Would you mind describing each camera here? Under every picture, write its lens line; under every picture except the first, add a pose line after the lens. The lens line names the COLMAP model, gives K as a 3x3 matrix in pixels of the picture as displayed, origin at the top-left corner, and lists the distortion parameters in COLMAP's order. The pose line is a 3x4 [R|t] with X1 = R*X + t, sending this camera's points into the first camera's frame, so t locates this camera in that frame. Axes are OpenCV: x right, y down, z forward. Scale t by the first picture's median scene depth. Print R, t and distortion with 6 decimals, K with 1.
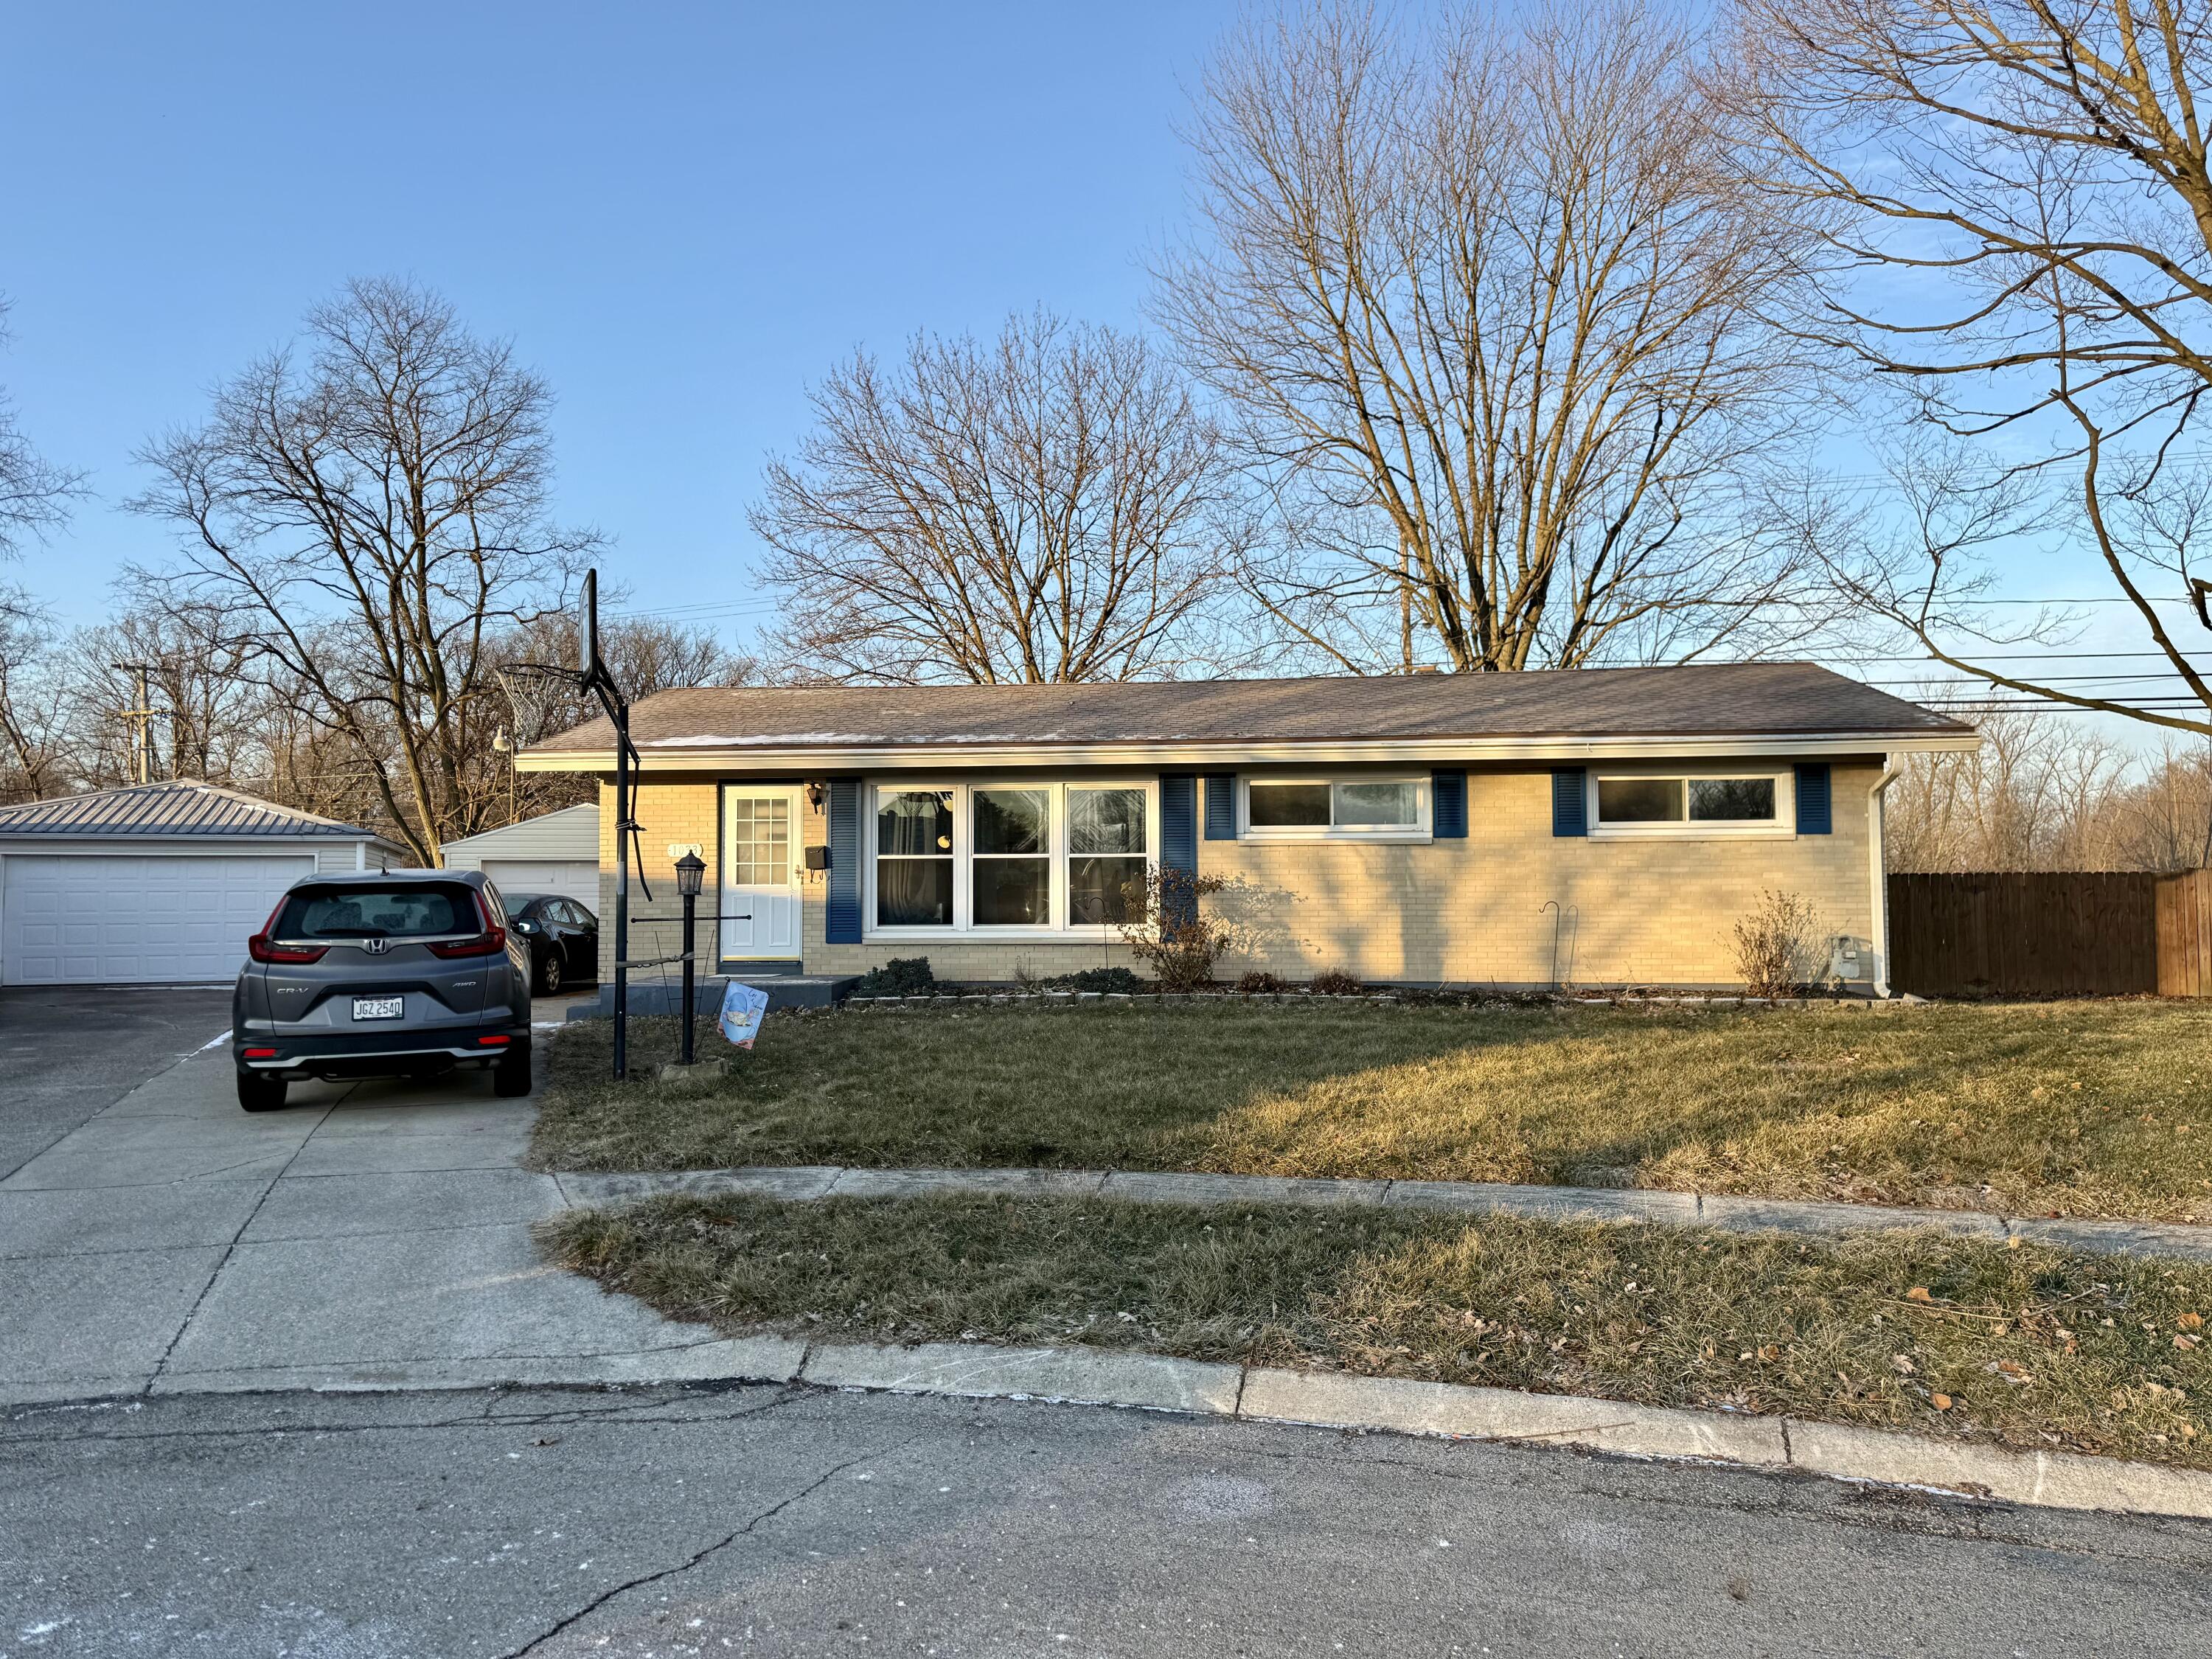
lens RADIAL K [[1548.2, 0, 1096.3], [0, 1548.2, 836.3], [0, 0, 1]] dist [0.086883, -0.126377]
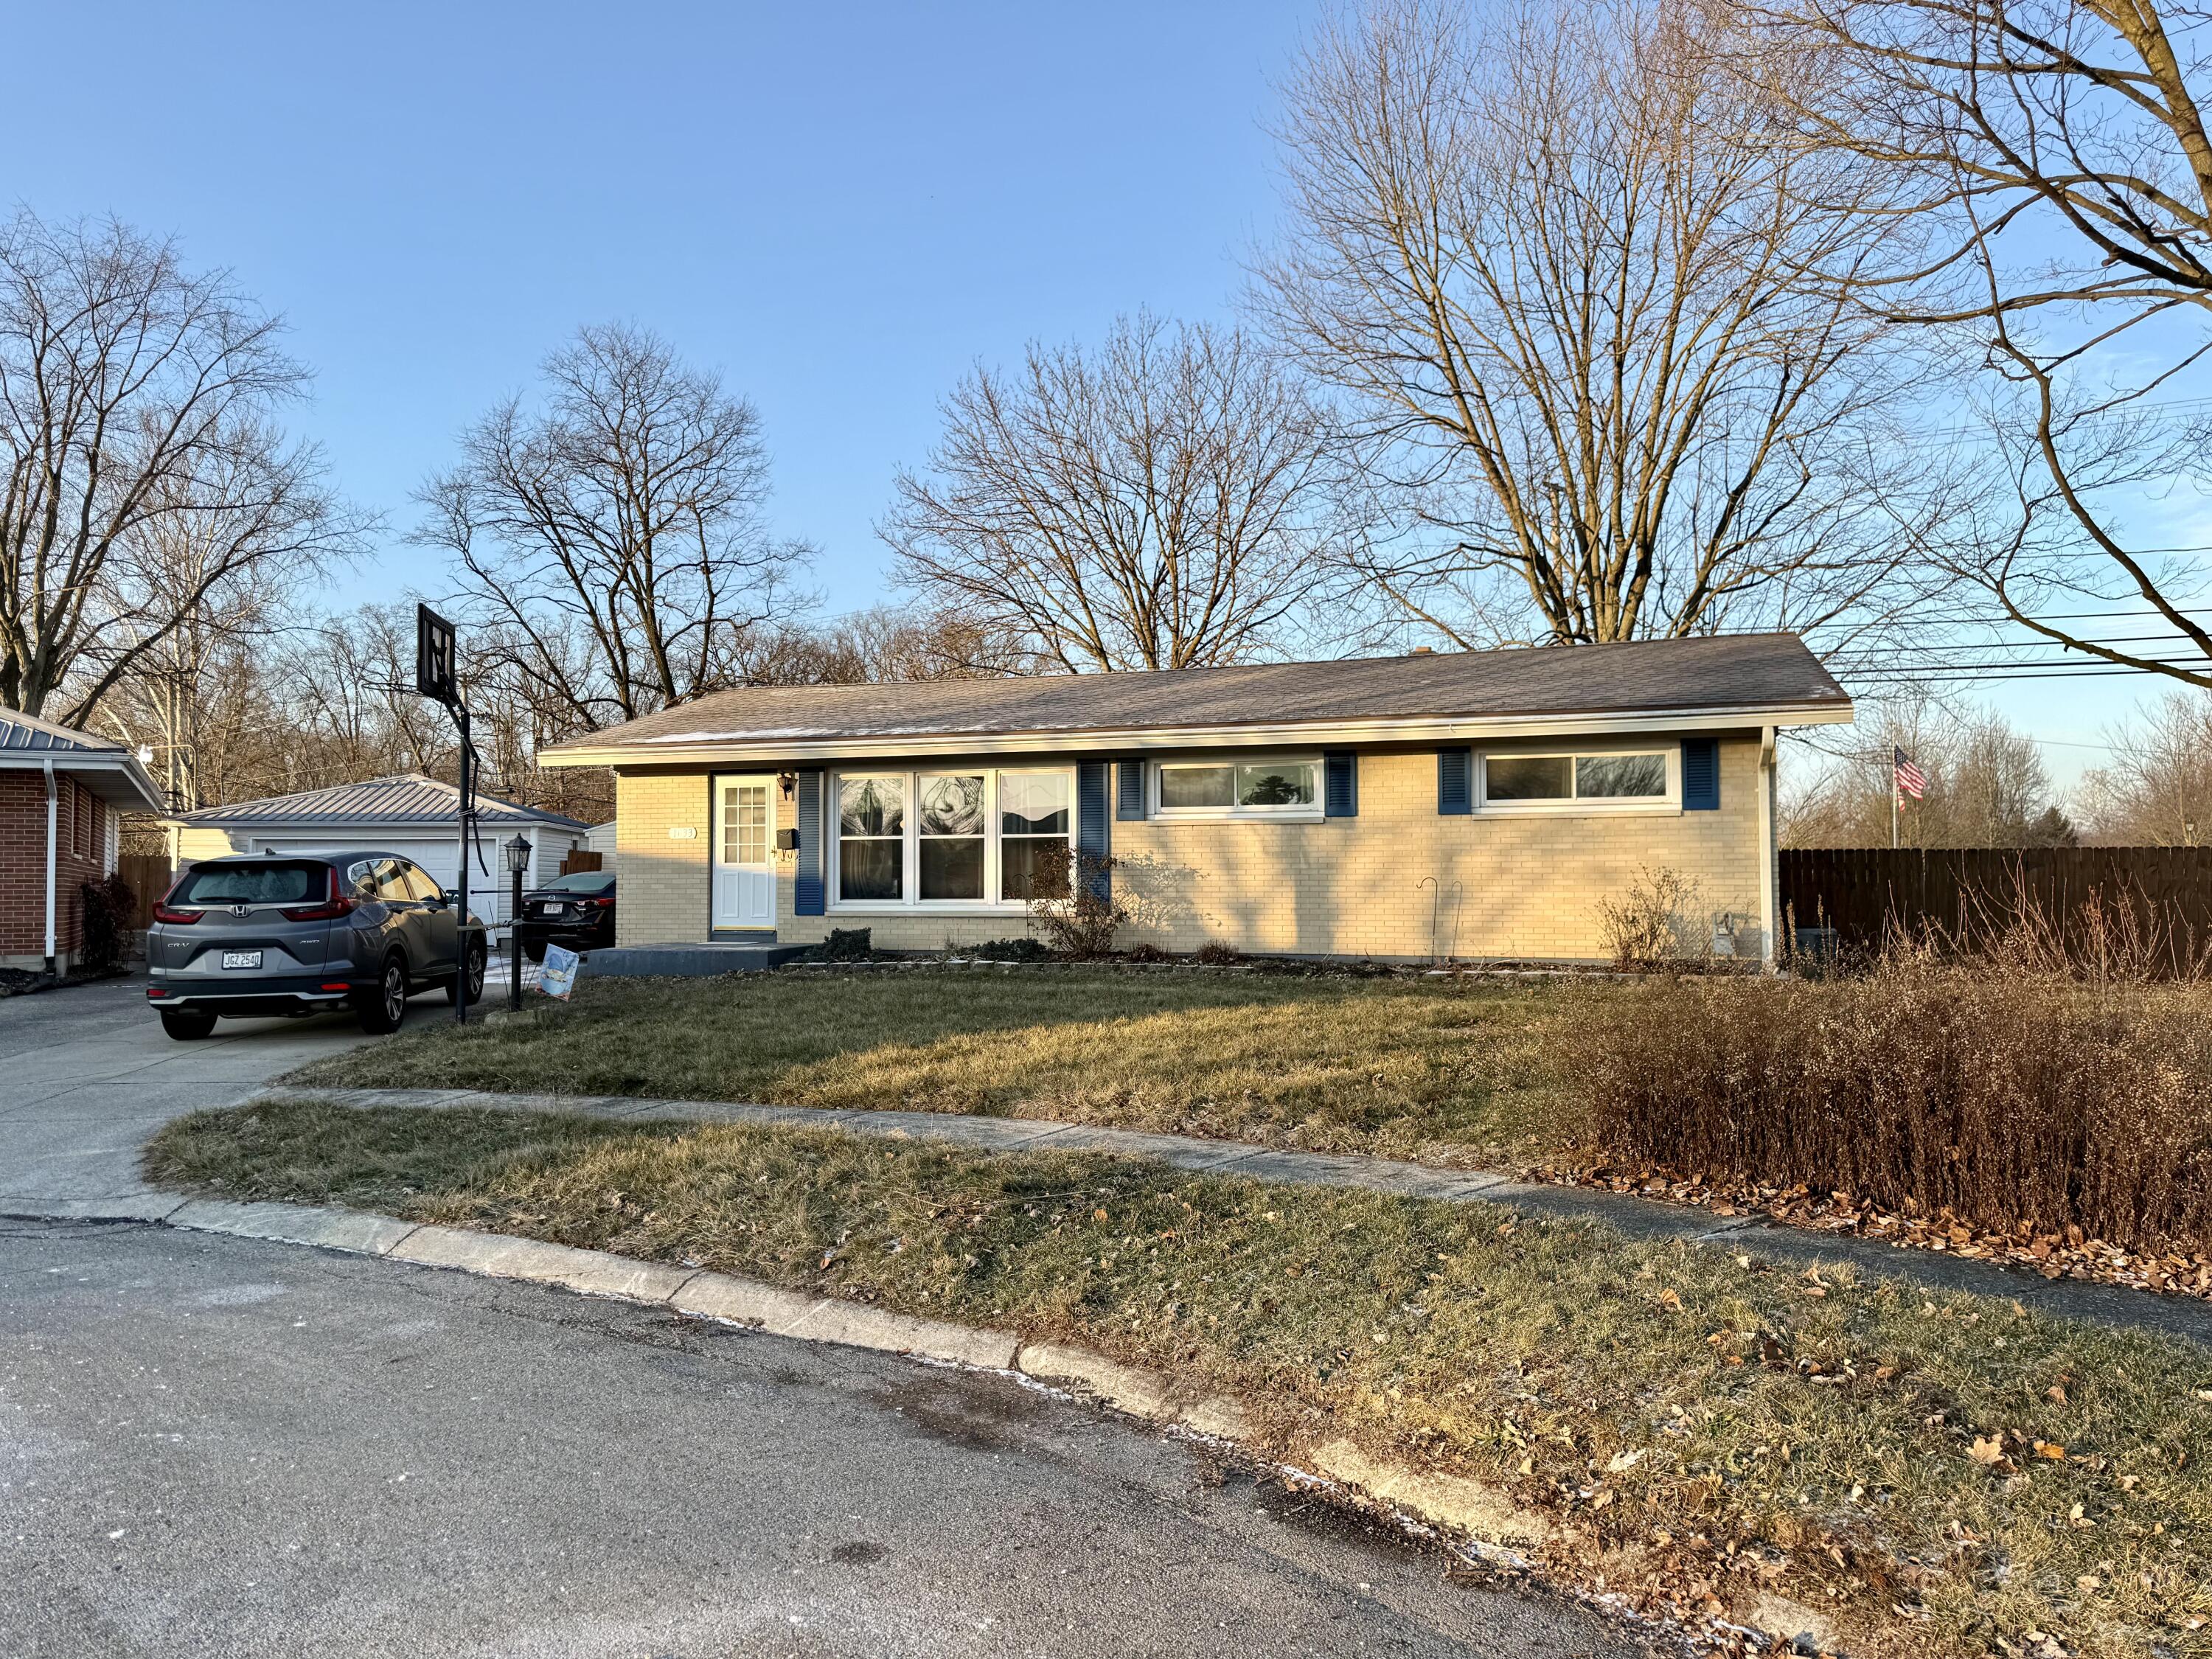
lens RADIAL K [[1548.2, 0, 1096.3], [0, 1548.2, 836.3], [0, 0, 1]] dist [0.086883, -0.126377]
pose [[0.976046, -0.005754, -0.217486, 0.287893], [0.008471, 0.999897, 0.011563, 0.000738], [0.217397, -0.013128, 0.975995, -0.049882]]
